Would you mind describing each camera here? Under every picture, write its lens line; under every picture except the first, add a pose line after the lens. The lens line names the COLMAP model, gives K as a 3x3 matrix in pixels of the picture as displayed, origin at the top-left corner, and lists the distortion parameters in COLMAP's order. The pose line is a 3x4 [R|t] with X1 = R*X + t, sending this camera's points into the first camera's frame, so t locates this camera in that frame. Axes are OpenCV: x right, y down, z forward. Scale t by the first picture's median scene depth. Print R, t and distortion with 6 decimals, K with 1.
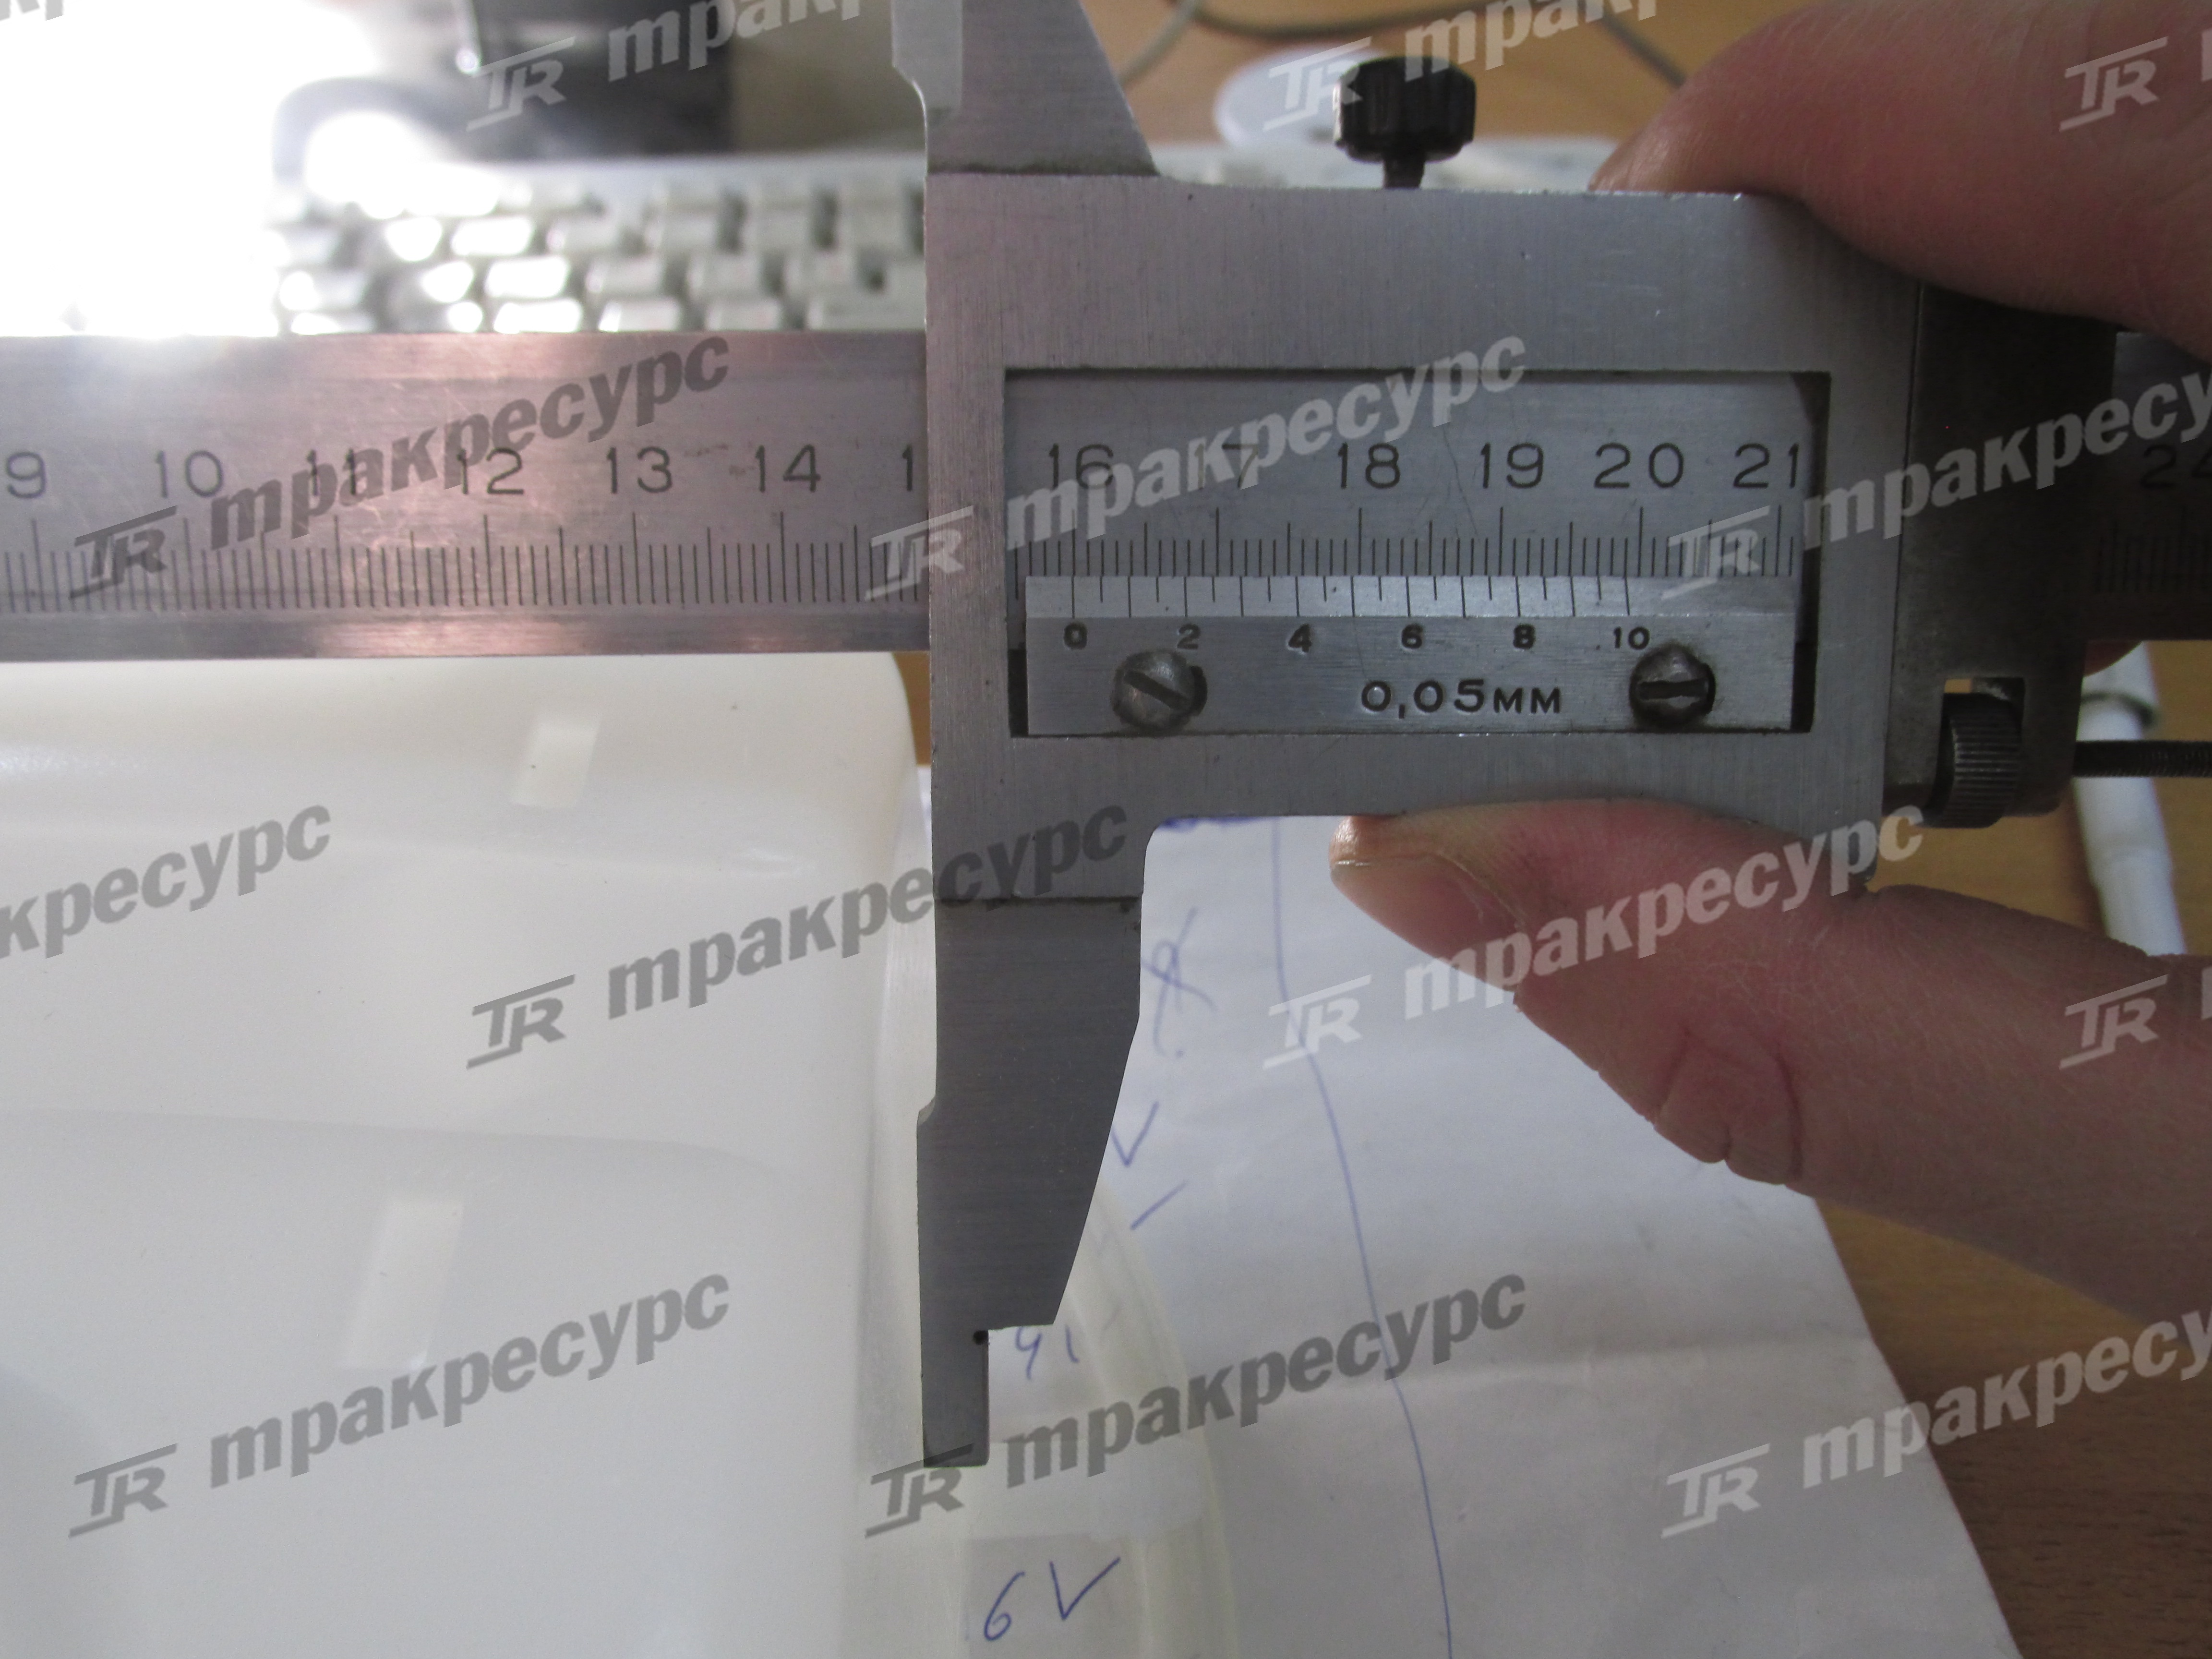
lens RADIAL K [[1800.1, 0, 1106.0], [0, 1800.1, 829.5], [0, 0, 1]] dist [-0.013922, 0.008078]
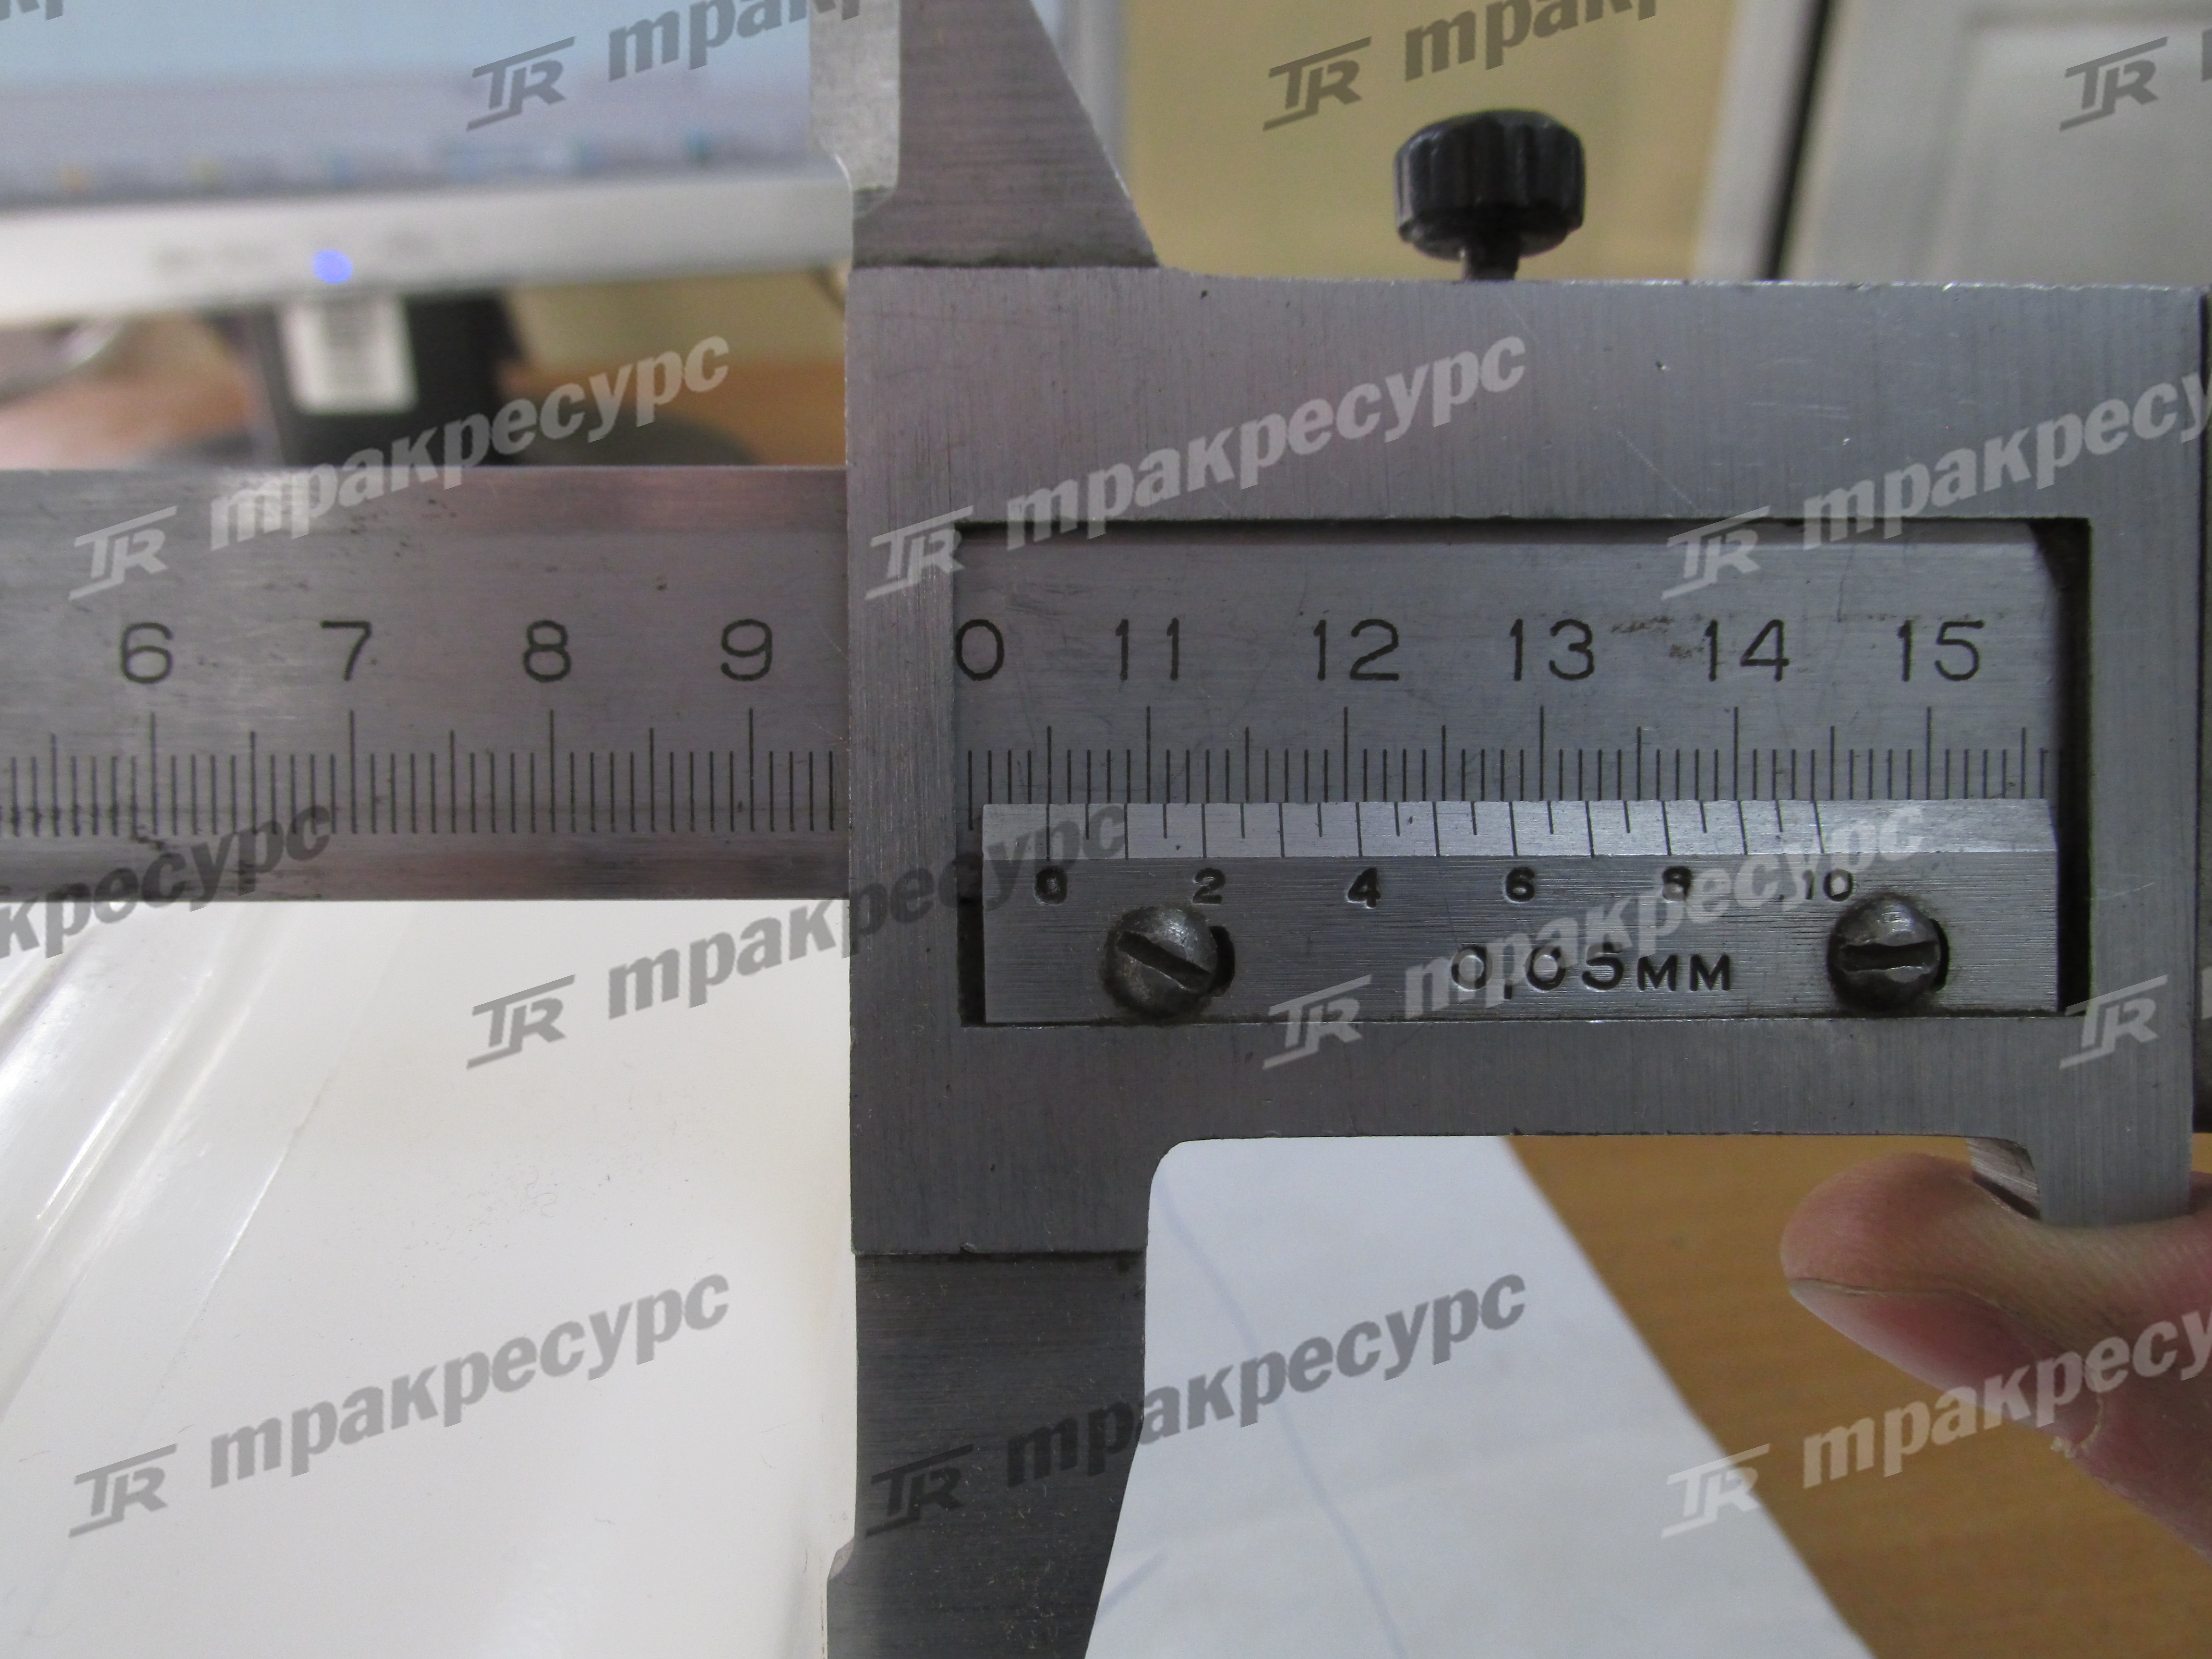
lens RADIAL K [[1800.1, 0, 1106.0], [0, 1800.1, 829.5], [0, 0, 1]] dist [-0.013922, 0.008078]
pose [[0.999756, -0.004443, -0.021633, 0.020590], [0.001611, 0.991614, -0.129228, -0.036330], [0.022026, 0.129161, 0.991379, 0.282212]]
